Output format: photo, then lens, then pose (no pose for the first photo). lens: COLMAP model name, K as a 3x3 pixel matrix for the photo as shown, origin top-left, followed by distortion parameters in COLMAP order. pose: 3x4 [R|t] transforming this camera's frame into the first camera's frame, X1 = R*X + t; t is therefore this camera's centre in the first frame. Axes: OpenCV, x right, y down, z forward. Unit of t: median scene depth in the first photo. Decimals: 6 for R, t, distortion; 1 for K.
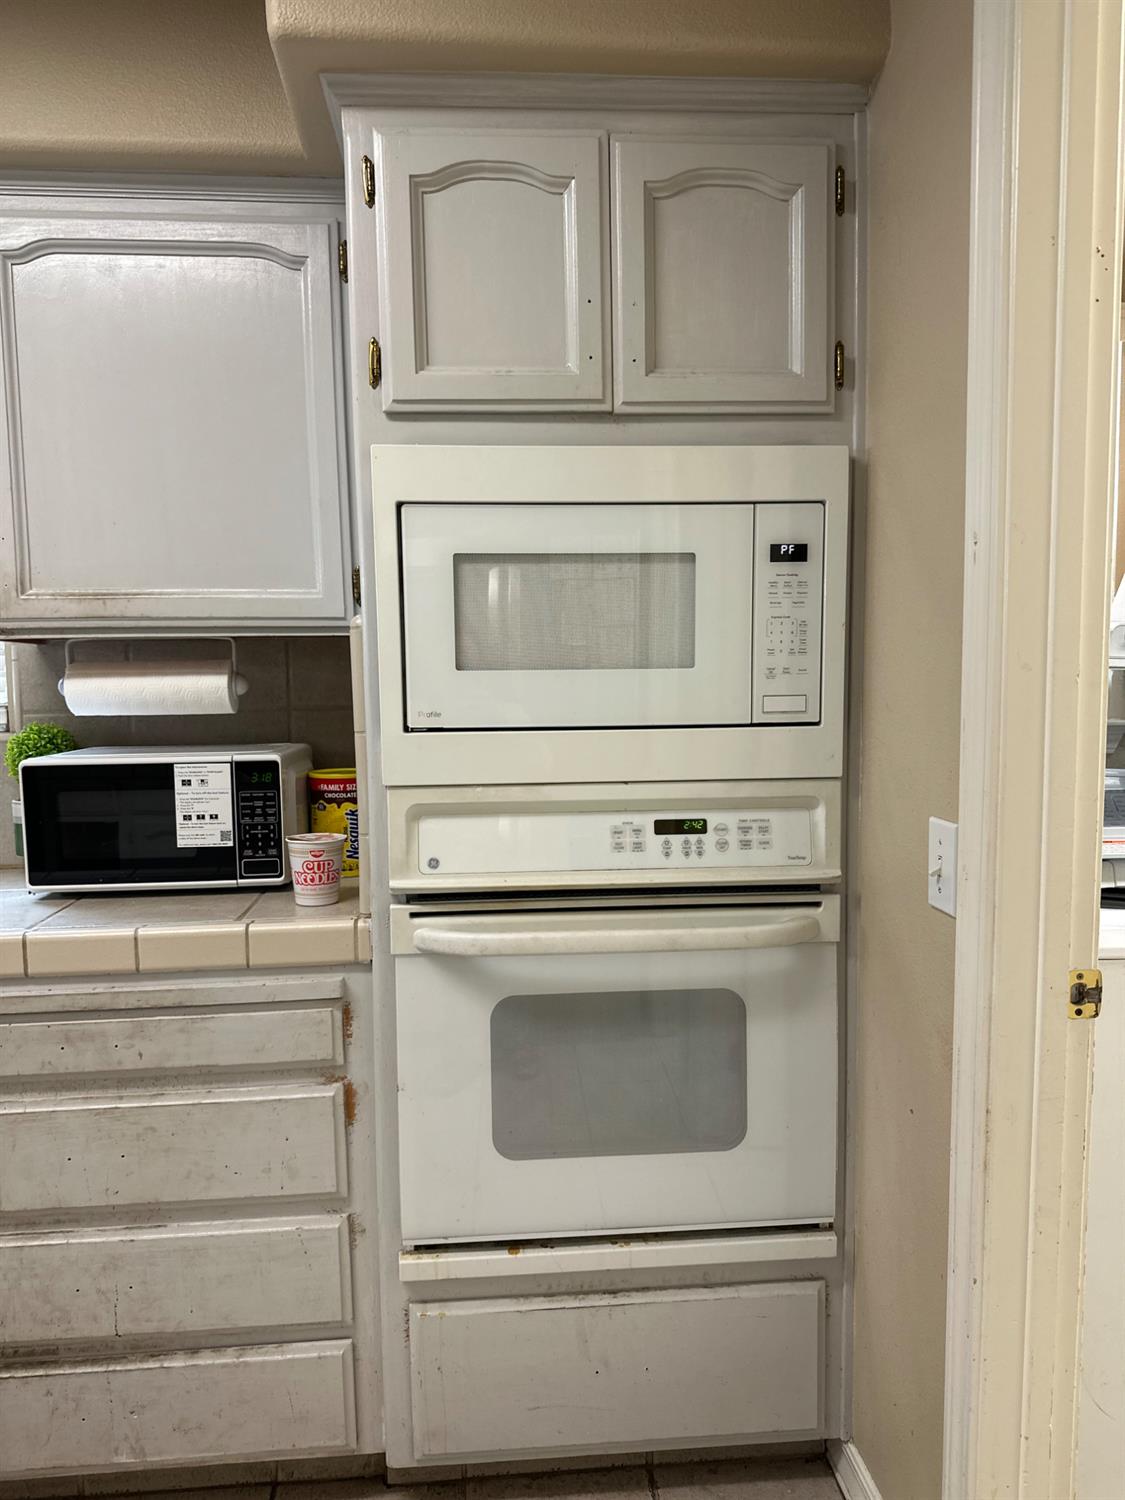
lens RADIAL K [[1060.2, 0, 566.4], [0, 1060.2, 776.3], [0, 0, 1]] dist [0.033890, -0.038880]
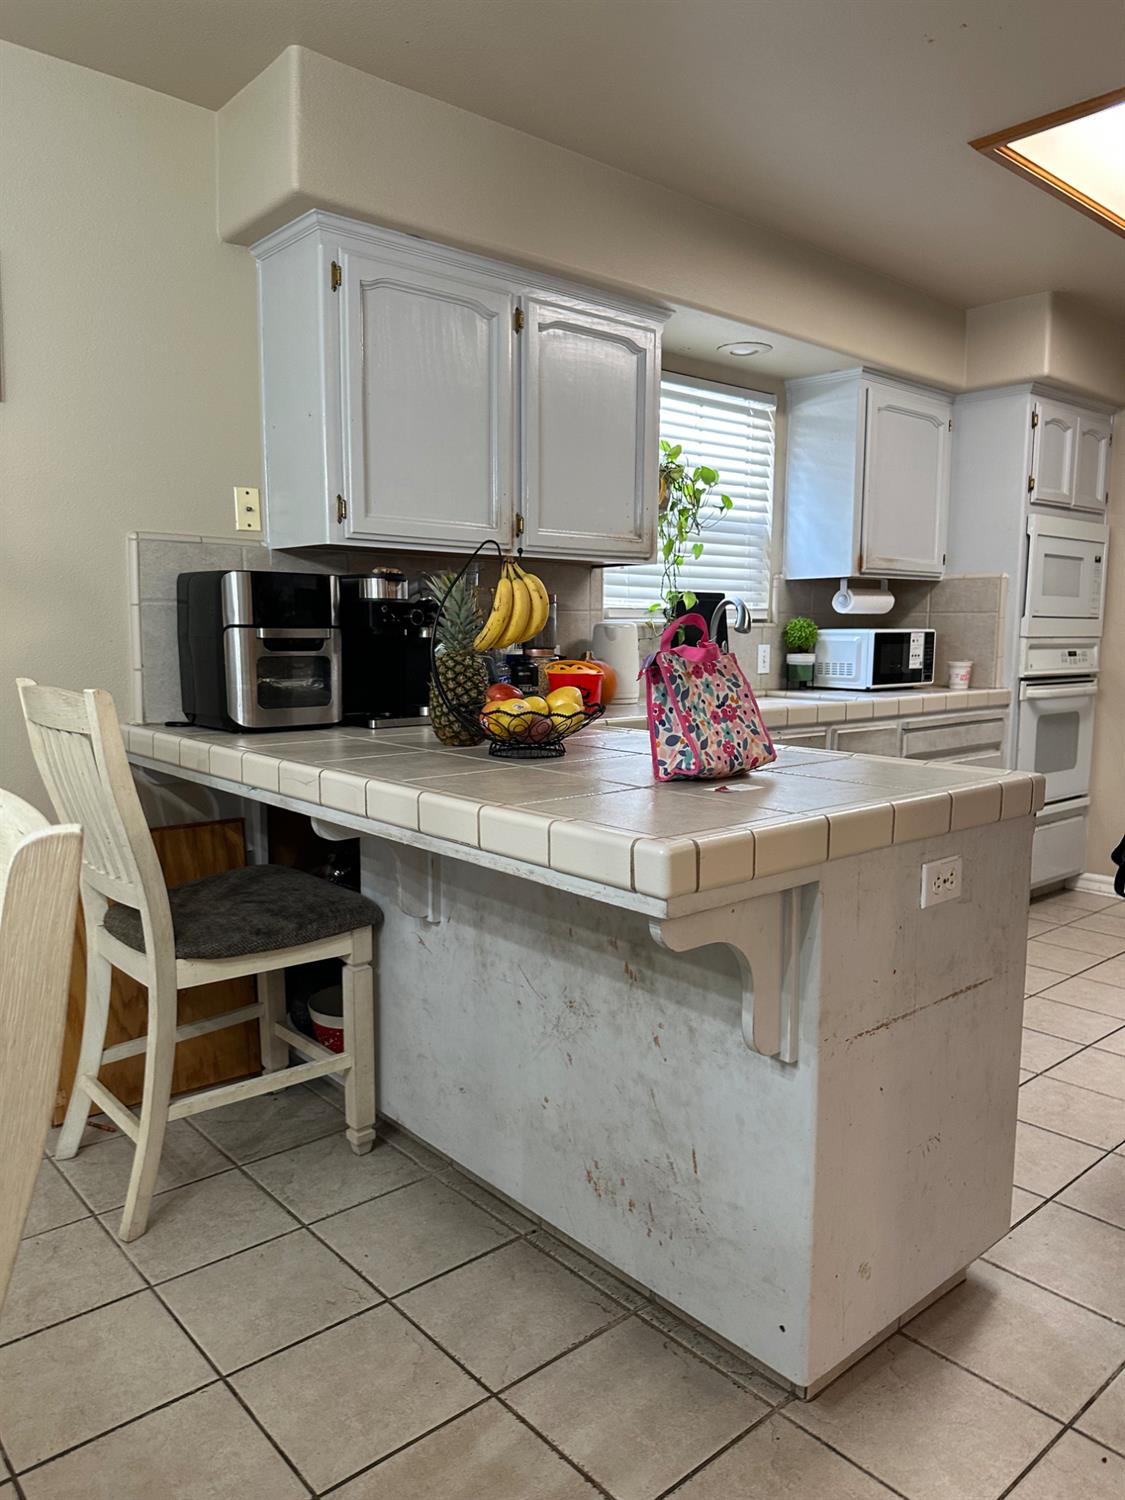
lens RADIAL K [[1060.2, 0, 569.4], [0, 1060.2, 765.6], [0, 0, 1]] dist [0.033890, -0.038880]
pose [[0.799188, -0.060461, 0.598033, -2.651656], [0.040882, 0.998092, 0.046273, 0.156751], [-0.599690, -0.012532, 0.800135, -0.480930]]
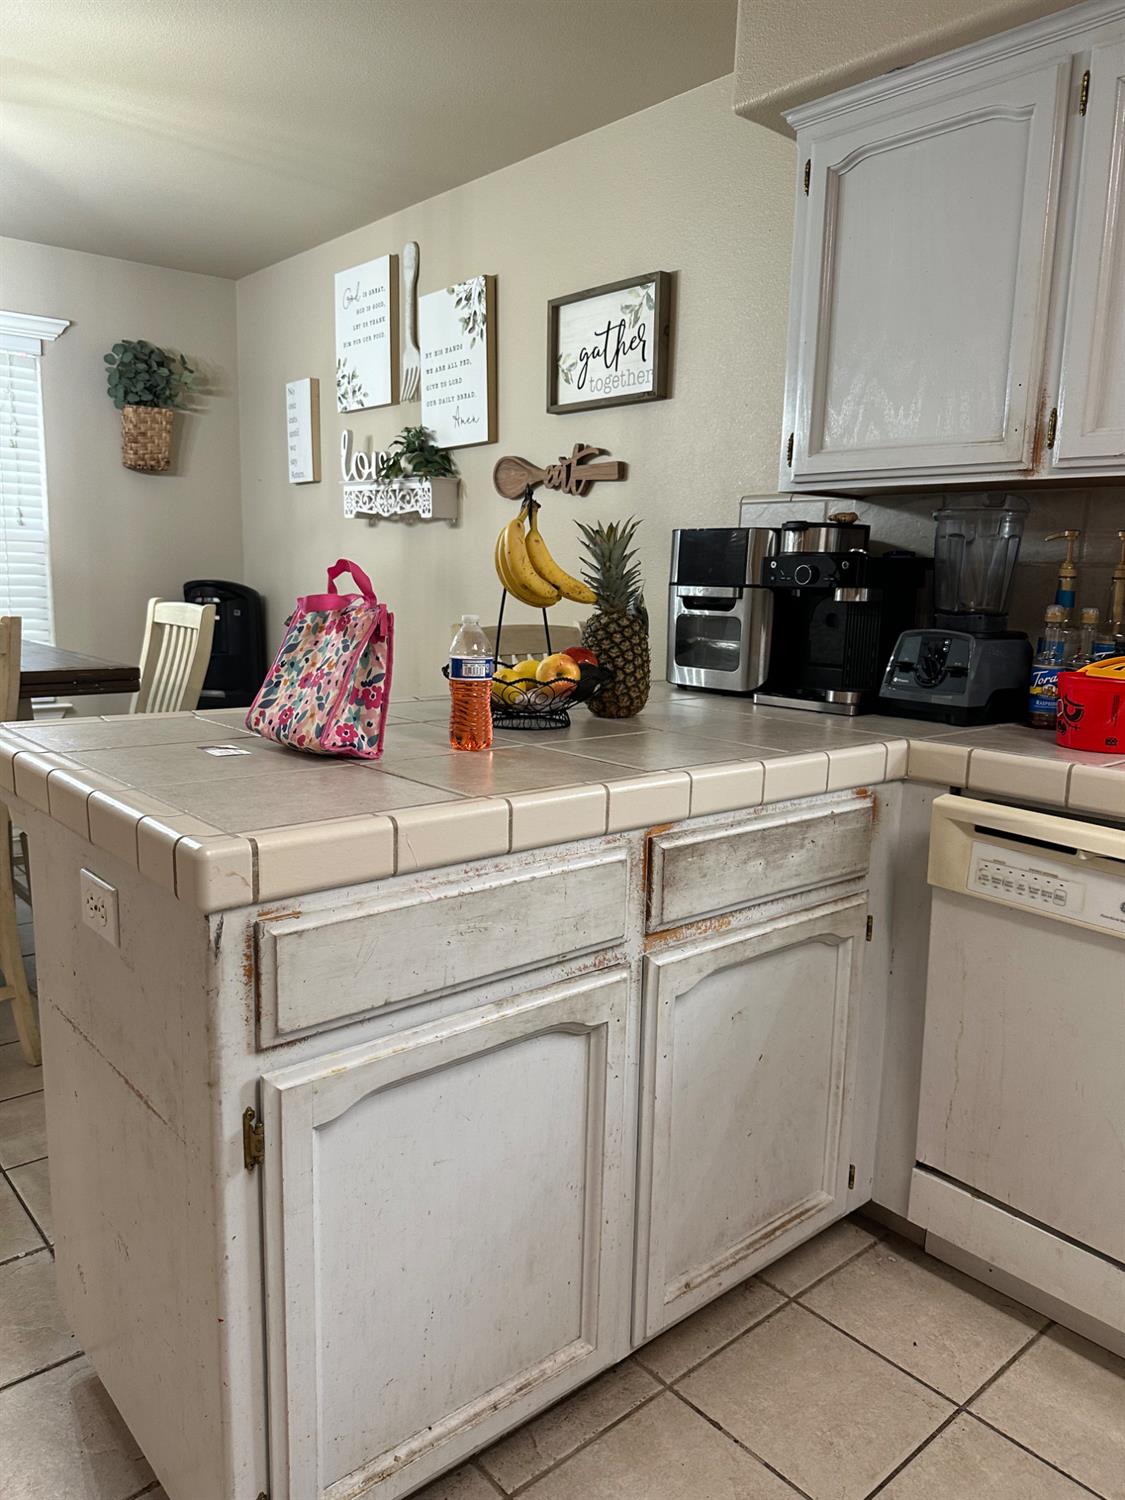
lens RADIAL K [[1060.2, 0, 567.6], [0, 1060.2, 764.7], [0, 0, 1]] dist [0.033890, -0.038880]
pose [[0.604057, 0.172909, -0.777958, -0.981647], [-0.112870, 0.984901, 0.131265, 0.088501], [0.788908, 0.008517, 0.614452, -0.081522]]
